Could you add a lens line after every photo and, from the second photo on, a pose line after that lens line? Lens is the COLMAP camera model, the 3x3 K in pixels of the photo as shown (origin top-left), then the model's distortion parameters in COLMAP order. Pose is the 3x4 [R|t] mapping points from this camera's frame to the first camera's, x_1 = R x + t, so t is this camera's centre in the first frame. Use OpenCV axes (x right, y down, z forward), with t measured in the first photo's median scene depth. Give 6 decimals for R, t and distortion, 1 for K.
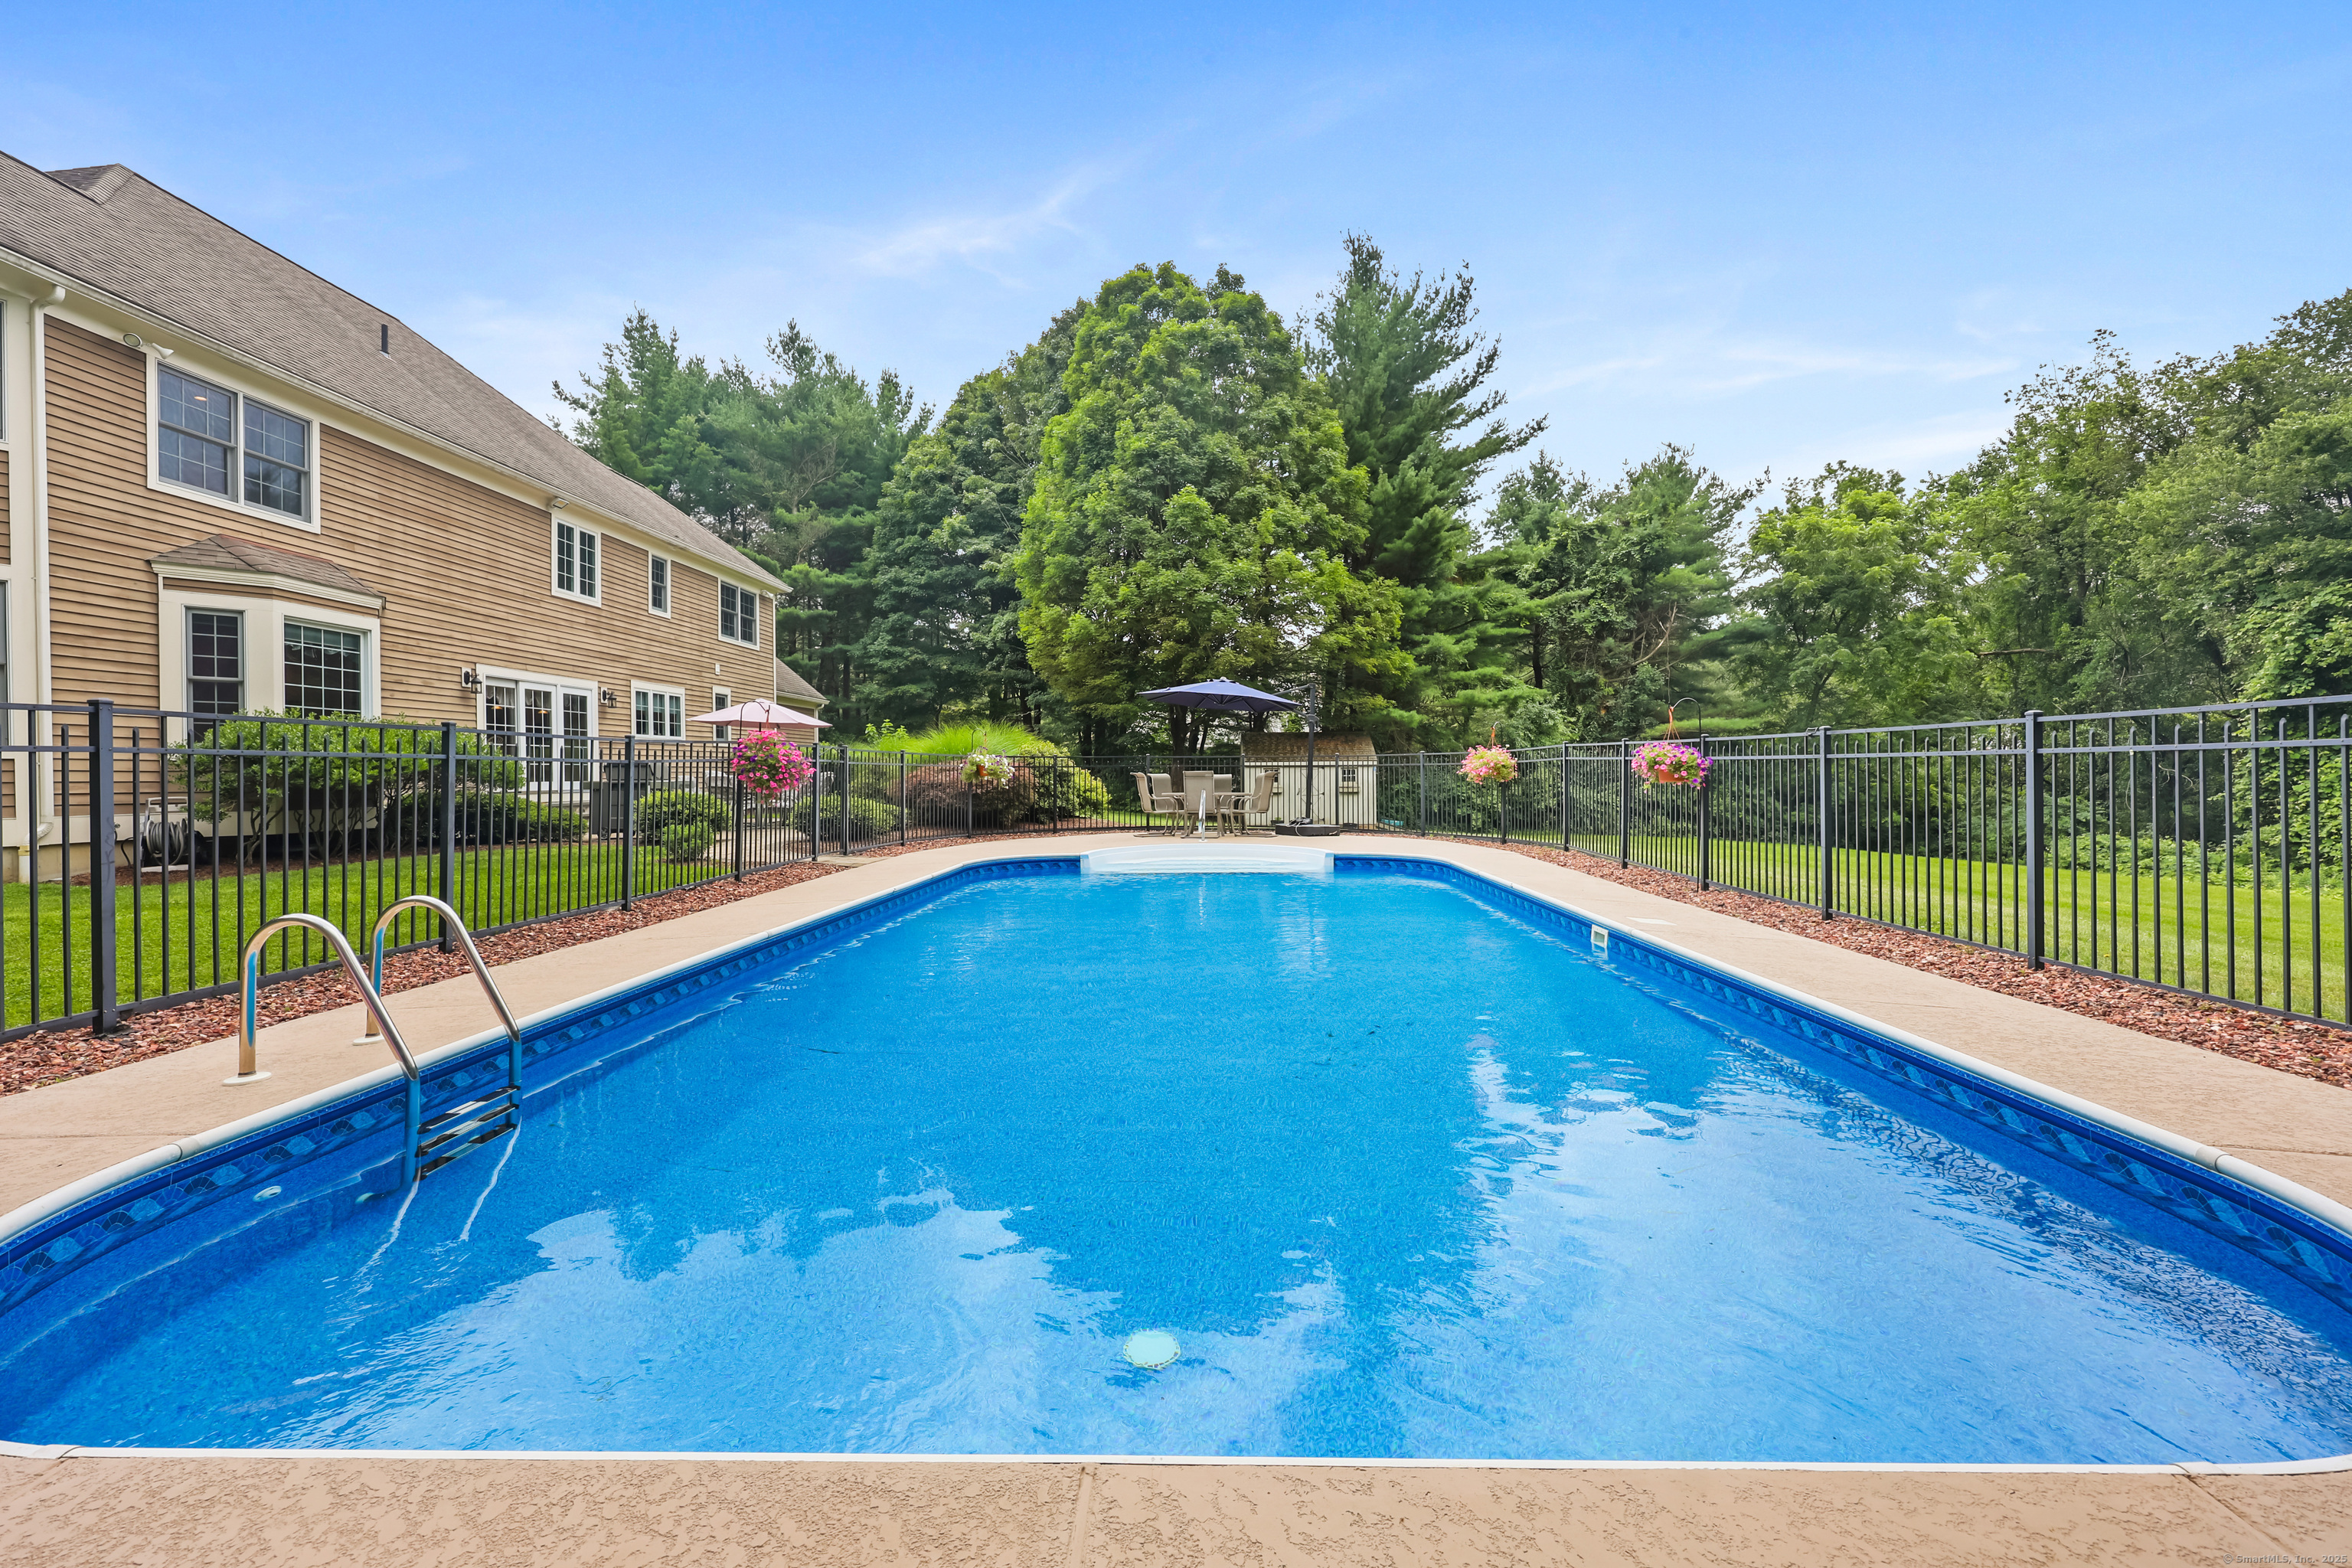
lens RADIAL K [[952.2, 0, 1184.8], [0, 952.2, 777.6], [0, 0, 1]] dist [-0.000863, -0.000098]
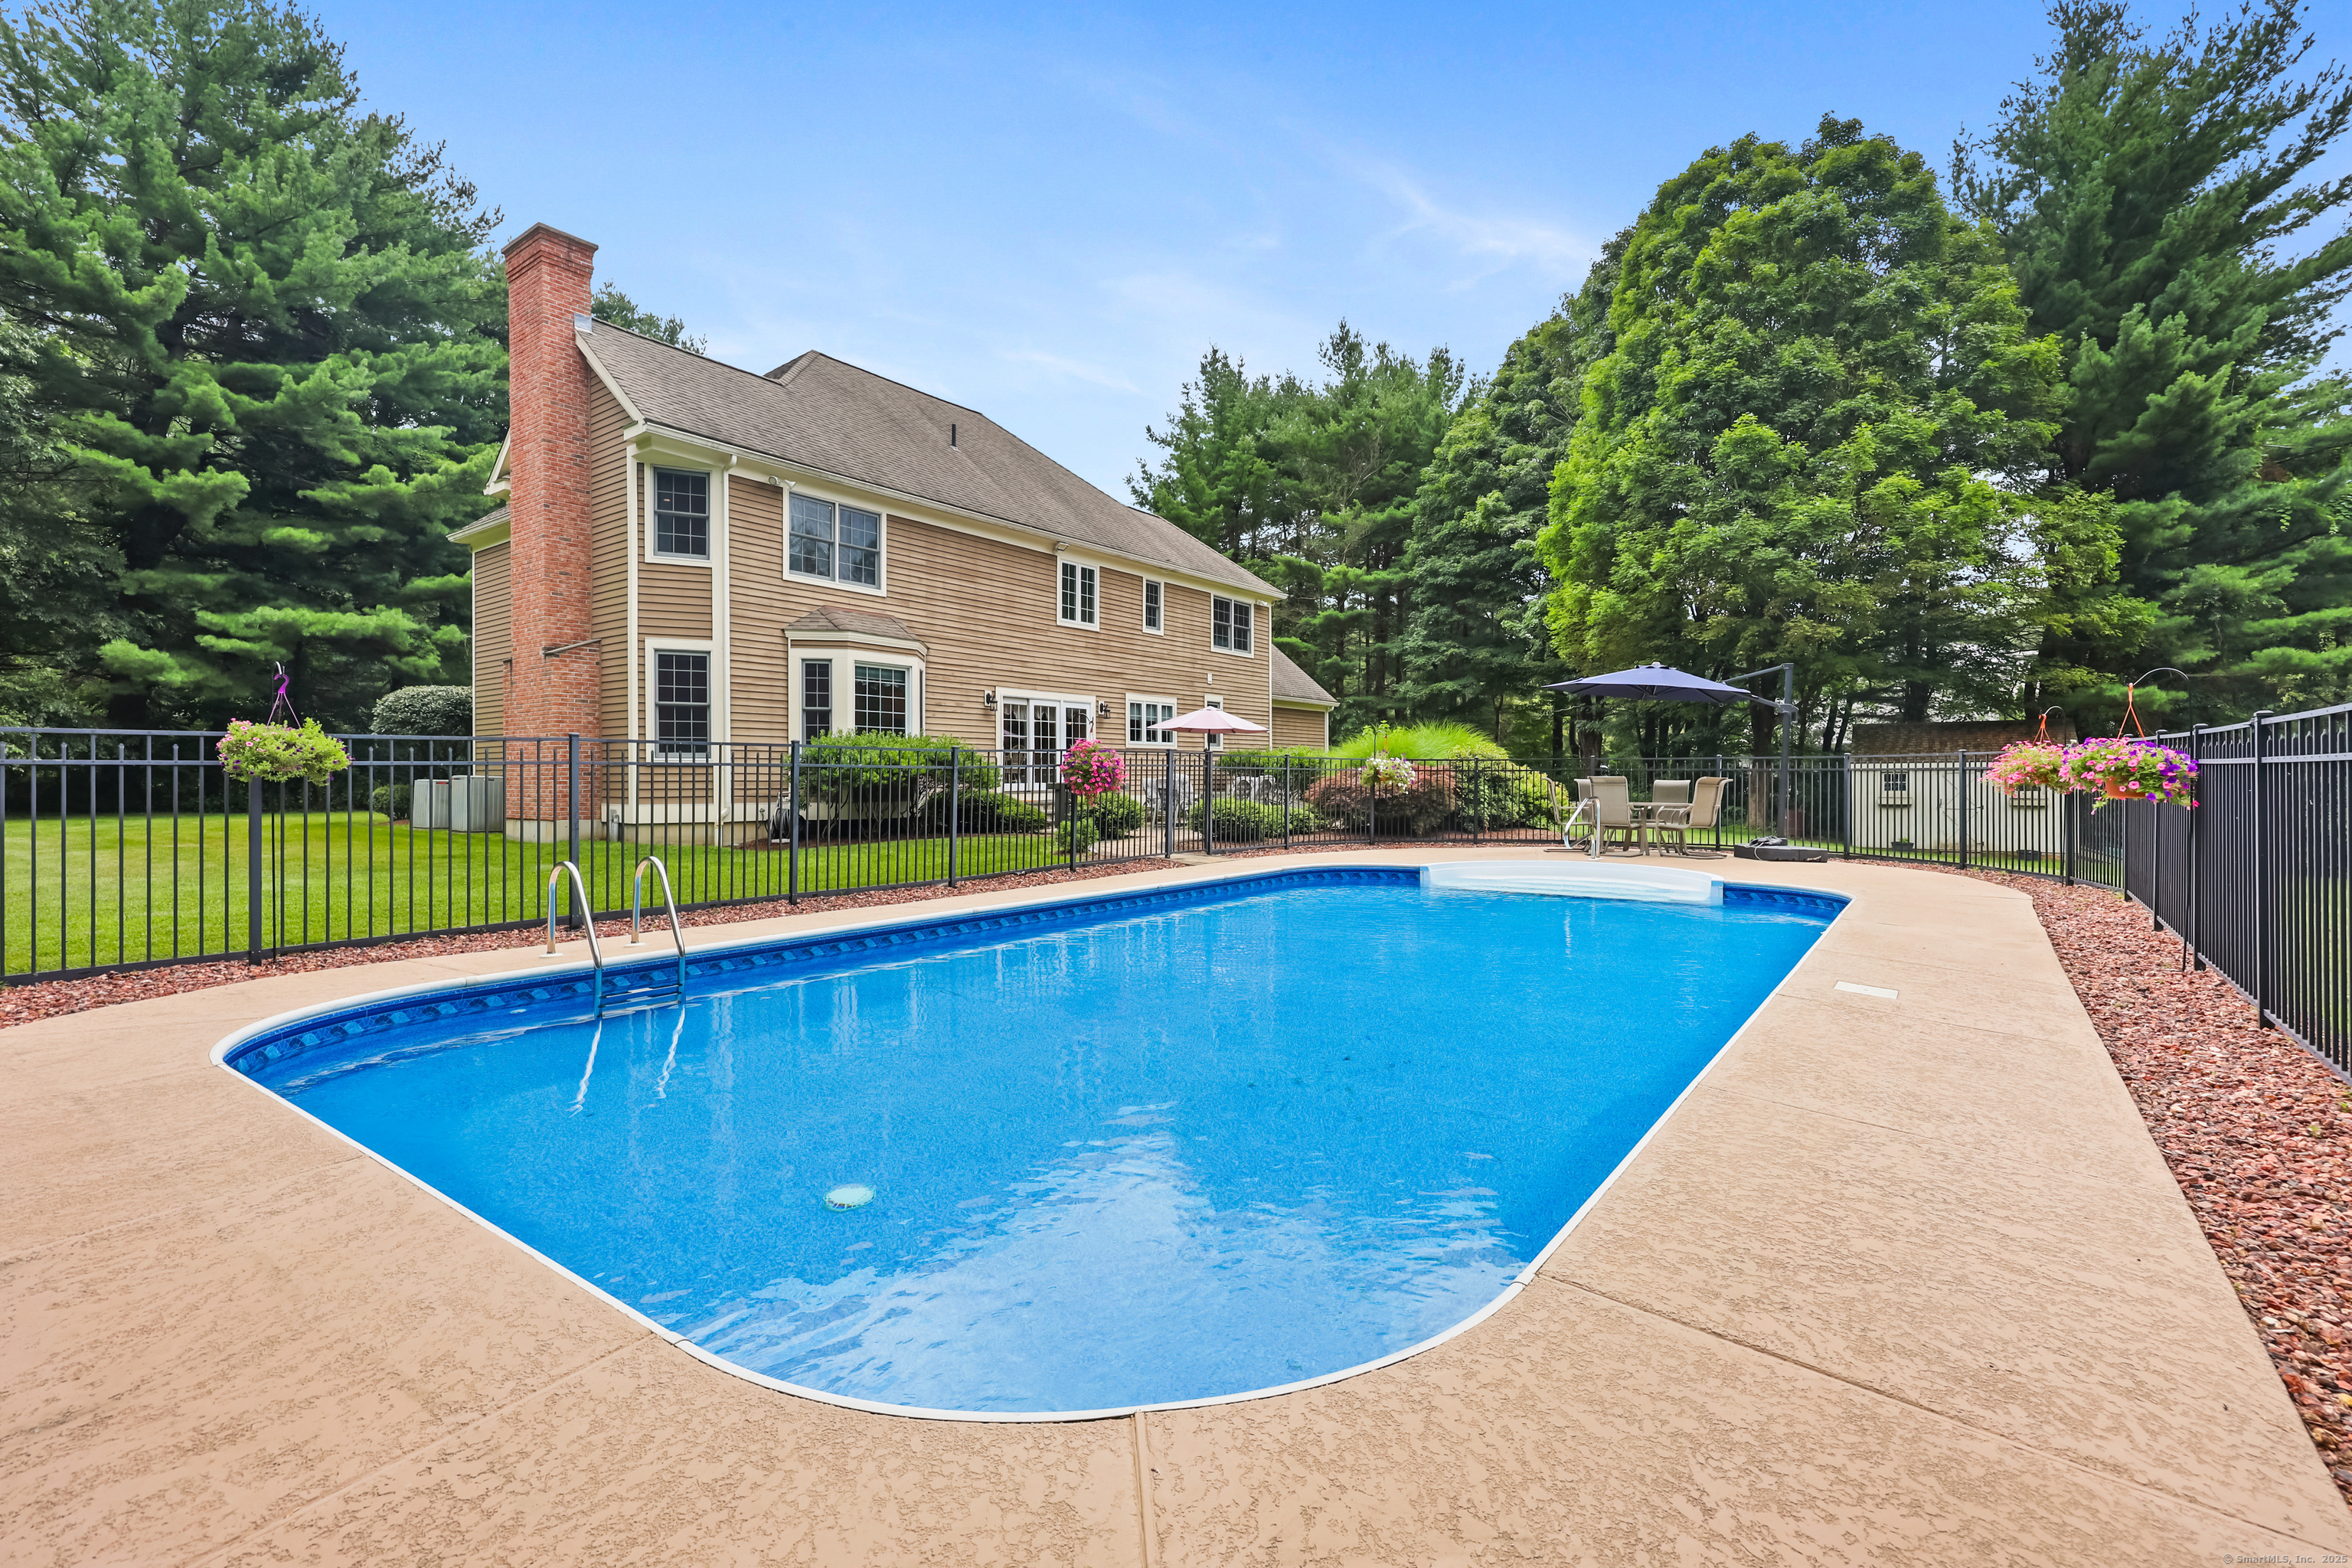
lens RADIAL K [[1046.8, 0, 1170.0], [0, 1046.8, 777.9], [0, 0, 1]] dist [0.000461, -0.000239]
pose [[0.817041, 0.004704, -0.576561, 0.106227], [-0.006349, 0.999979, -0.000838, -0.000920], [0.576545, 0.004346, 0.817054, 0.010810]]
